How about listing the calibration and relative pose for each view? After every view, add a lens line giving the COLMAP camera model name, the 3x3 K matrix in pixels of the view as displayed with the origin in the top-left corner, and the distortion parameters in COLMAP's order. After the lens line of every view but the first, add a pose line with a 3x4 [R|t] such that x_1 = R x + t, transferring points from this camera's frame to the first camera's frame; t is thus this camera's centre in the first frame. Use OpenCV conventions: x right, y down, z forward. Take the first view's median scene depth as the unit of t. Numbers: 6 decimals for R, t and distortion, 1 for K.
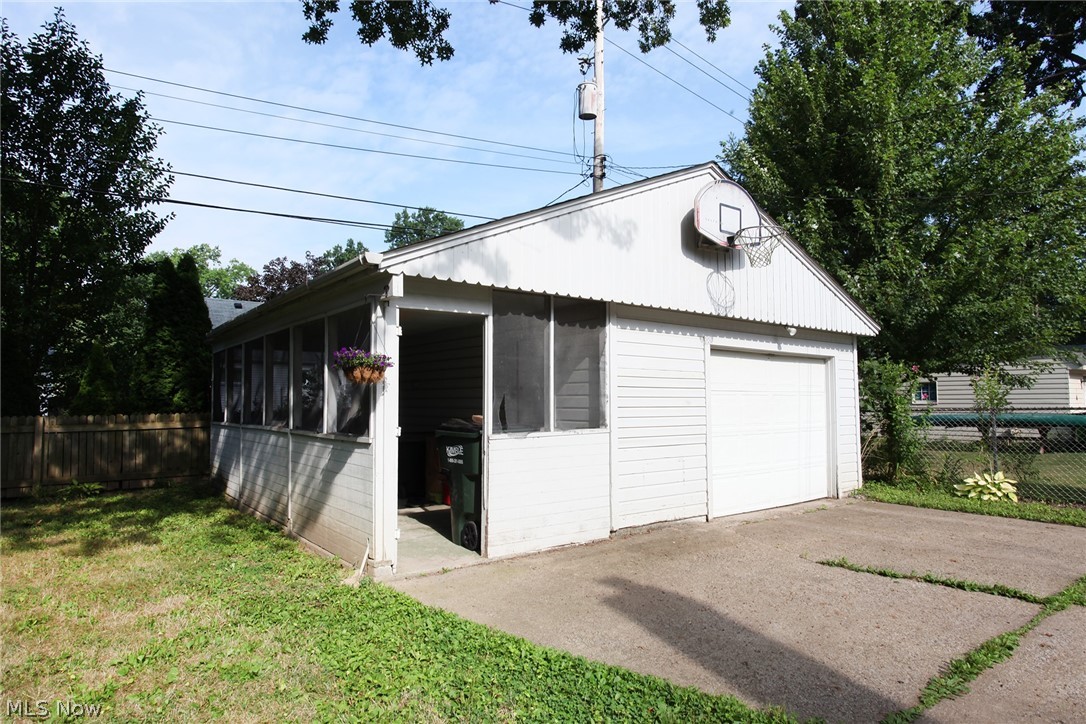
lens RADIAL K [[650.1, 0, 543.0], [0, 650.1, 362.0], [0, 0, 1]] dist [-0.064020, 0.046613]
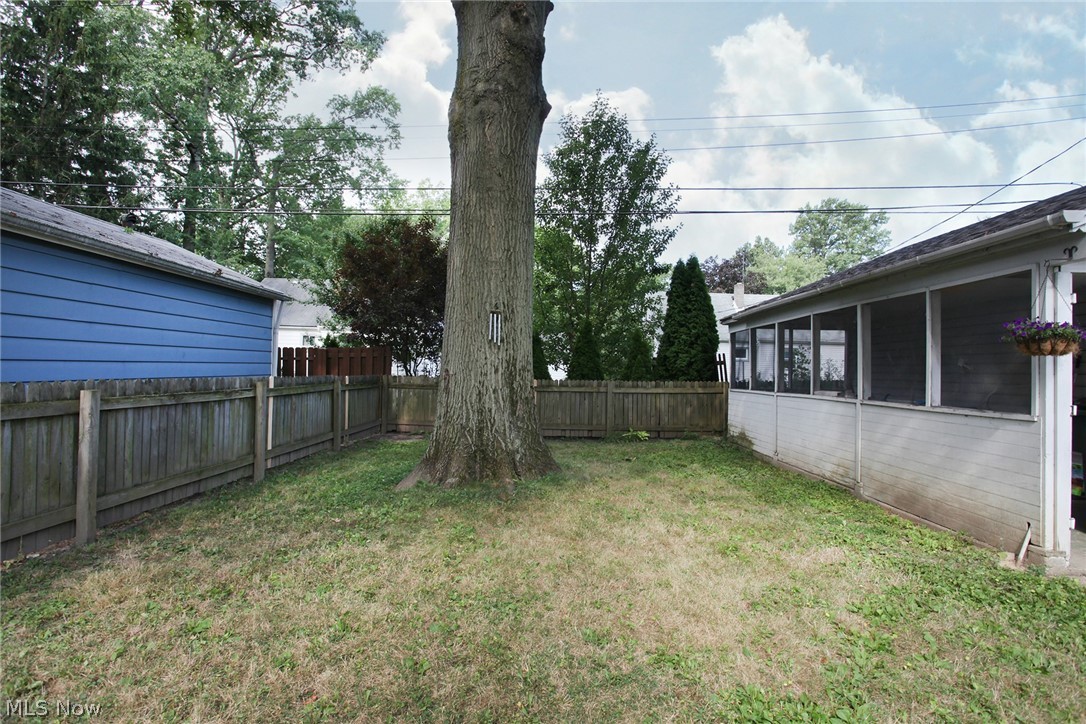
lens RADIAL K [[532.4, 0, 544.3], [0, 532.4, 359.5], [0, 0, 1]] dist [-0.068144, 0.030309]
pose [[0.790259, 0.006208, -0.612742, -0.229450], [0.014941, 0.999456, 0.029395, 0.003044], [0.612591, -0.032384, 0.789736, -0.006620]]
